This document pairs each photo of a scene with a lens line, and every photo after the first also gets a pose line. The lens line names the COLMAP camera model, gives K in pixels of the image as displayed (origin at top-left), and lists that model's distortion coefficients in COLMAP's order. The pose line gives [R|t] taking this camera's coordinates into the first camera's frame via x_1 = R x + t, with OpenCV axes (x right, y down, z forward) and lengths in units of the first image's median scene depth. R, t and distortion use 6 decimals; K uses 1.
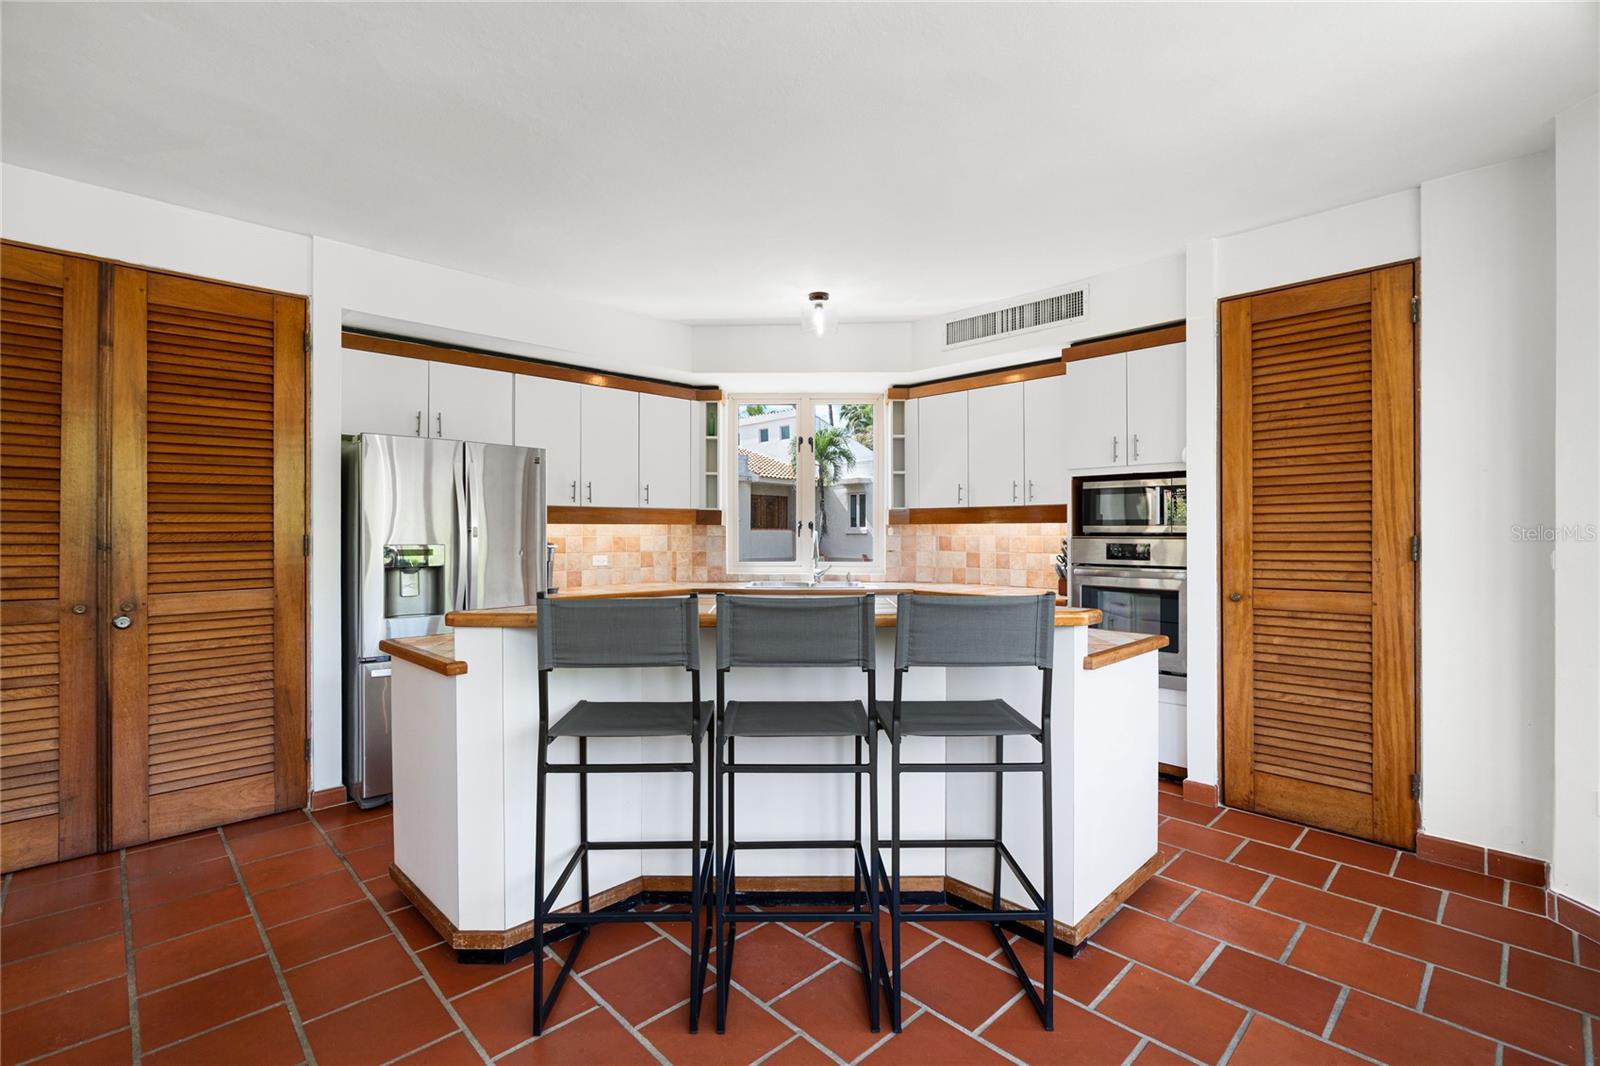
lens RADIAL K [[726.8, 0, 800.0], [0, 726.8, 533.0], [0, 0, 1]] dist [-0.002980, -0.000115]
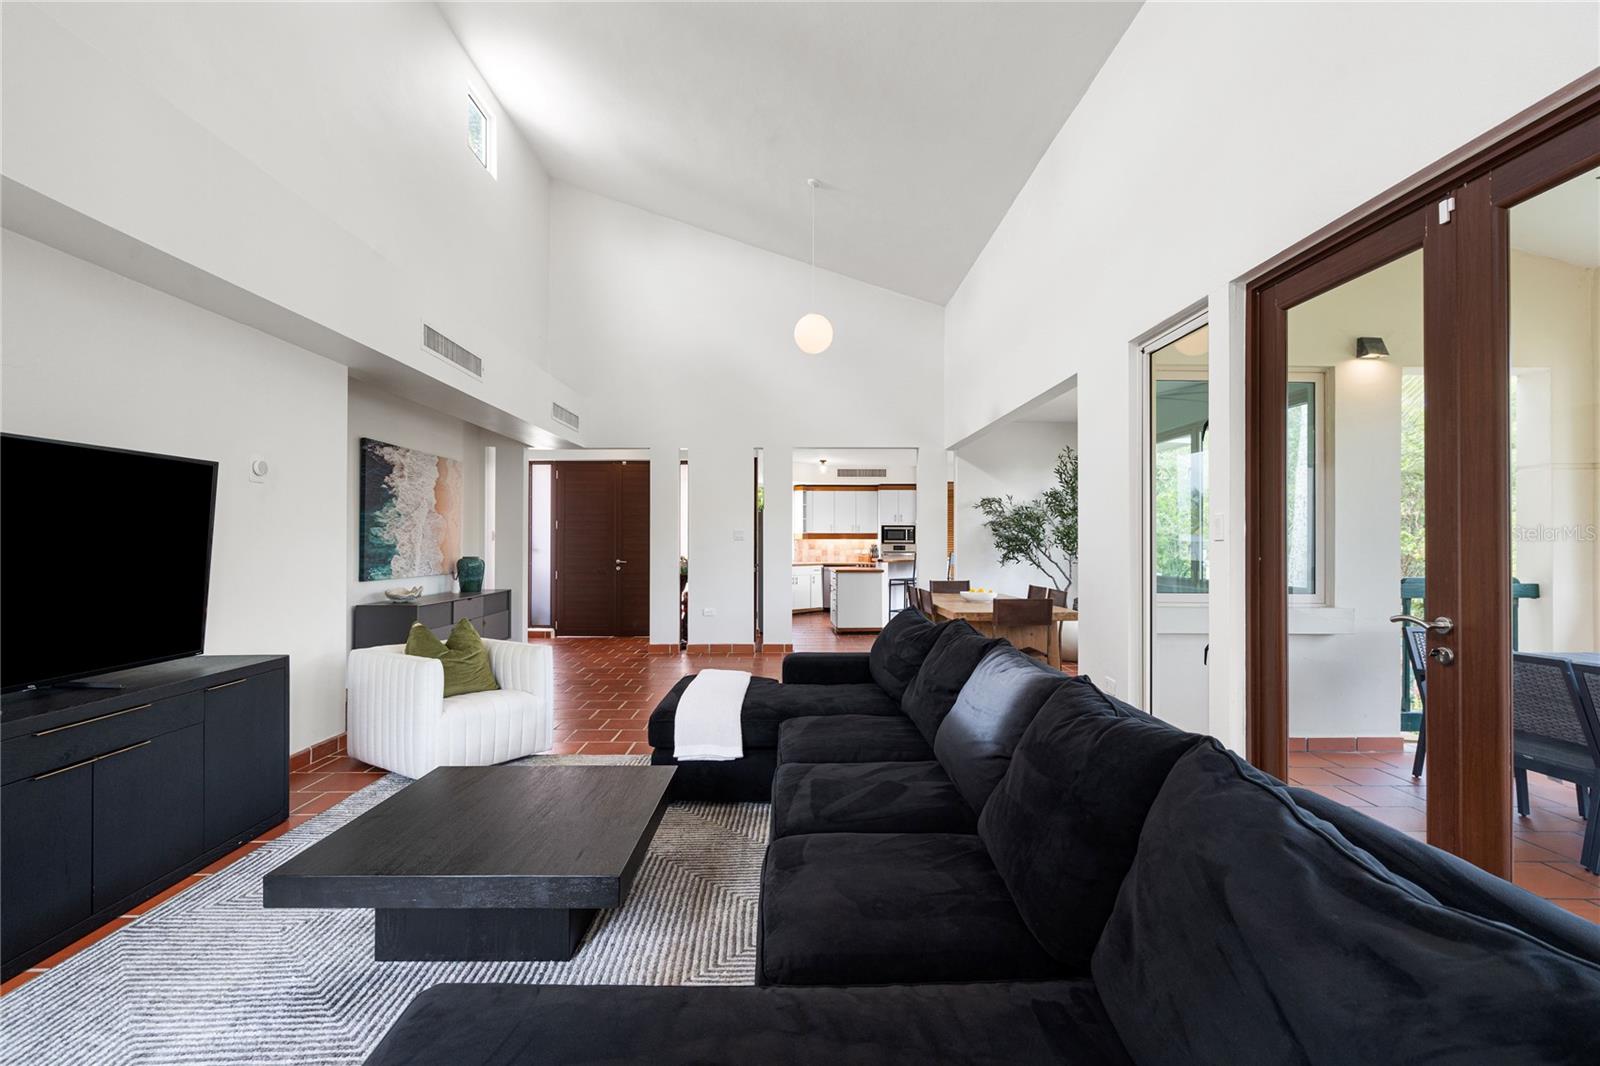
lens RADIAL K [[731.3, 0, 796.8], [0, 731.3, 536.5], [0, 0, 1]] dist [-0.007744, -0.000034]
pose [[0.677885, 0.006142, 0.735142, -2.219498], [0.002038, 0.999946, -0.010234, 0.005825], [-0.735165, 0.008436, 0.677836, -0.918258]]
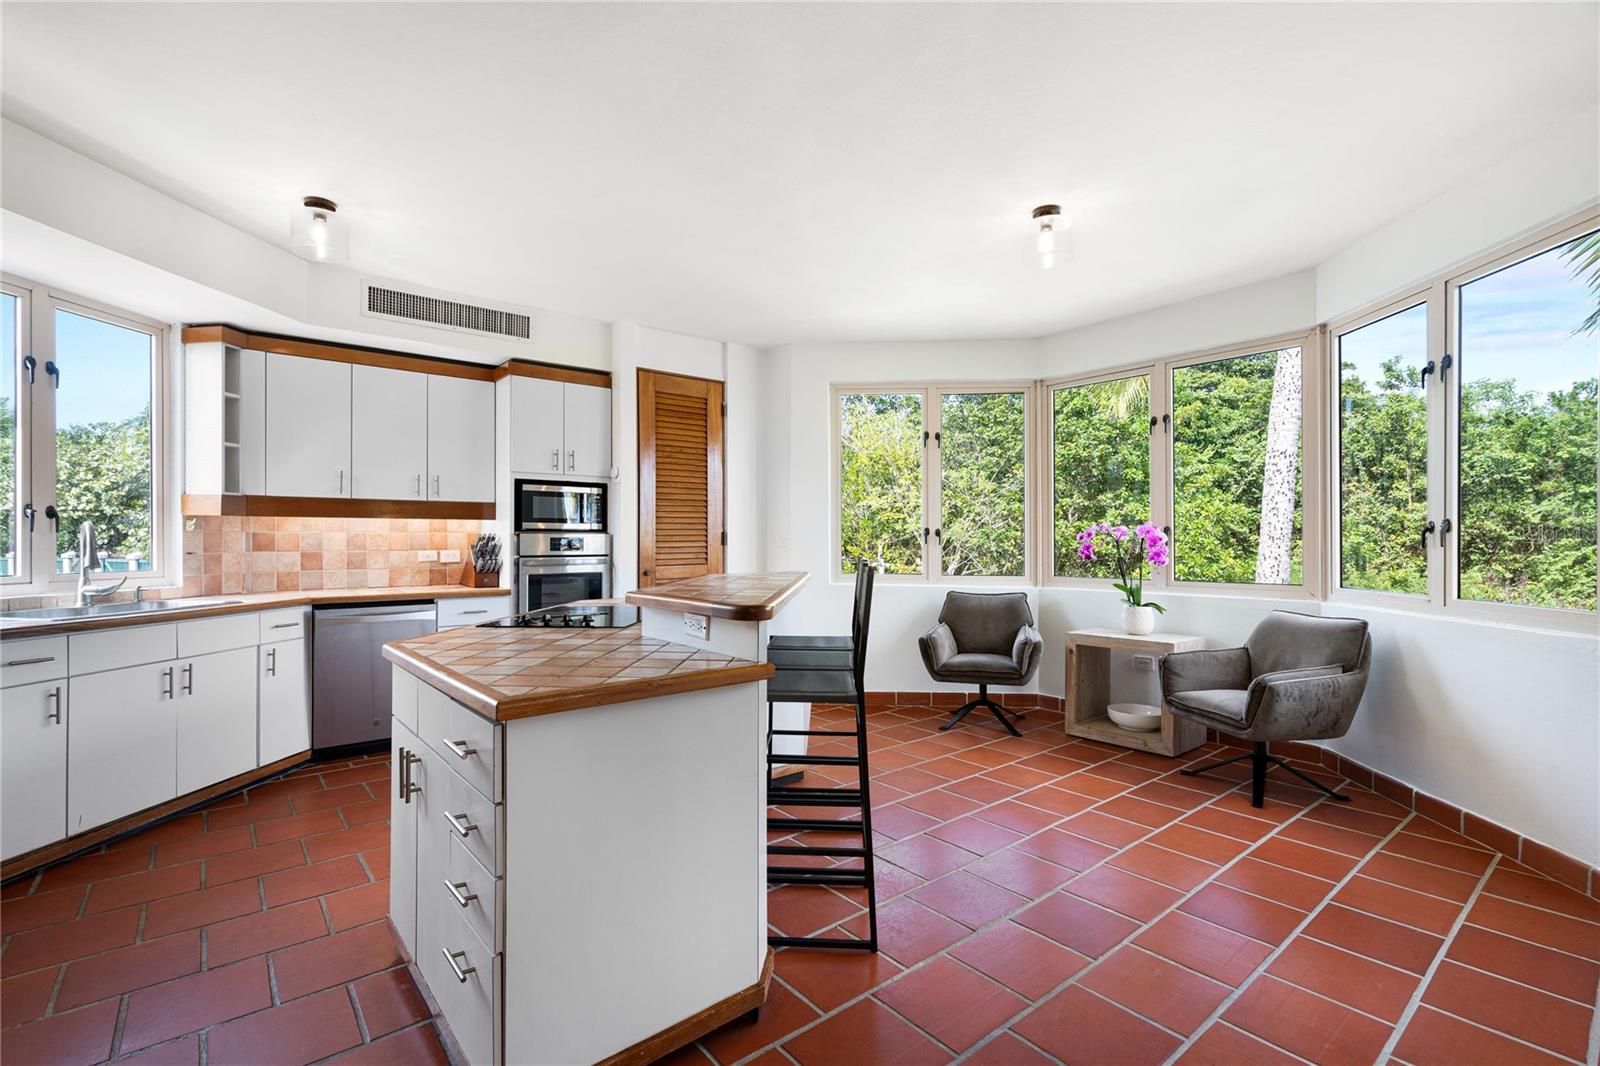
lens RADIAL K [[731.3, 0, 796.8], [0, 731.3, 536.5], [0, 0, 1]] dist [-0.007744, -0.000034]
pose [[0.080652, 0.004714, 0.996731, -0.680560], [0.002939, 0.999983, -0.004967, 0.017995], [-0.996738, 0.003330, 0.080637, 0.459158]]
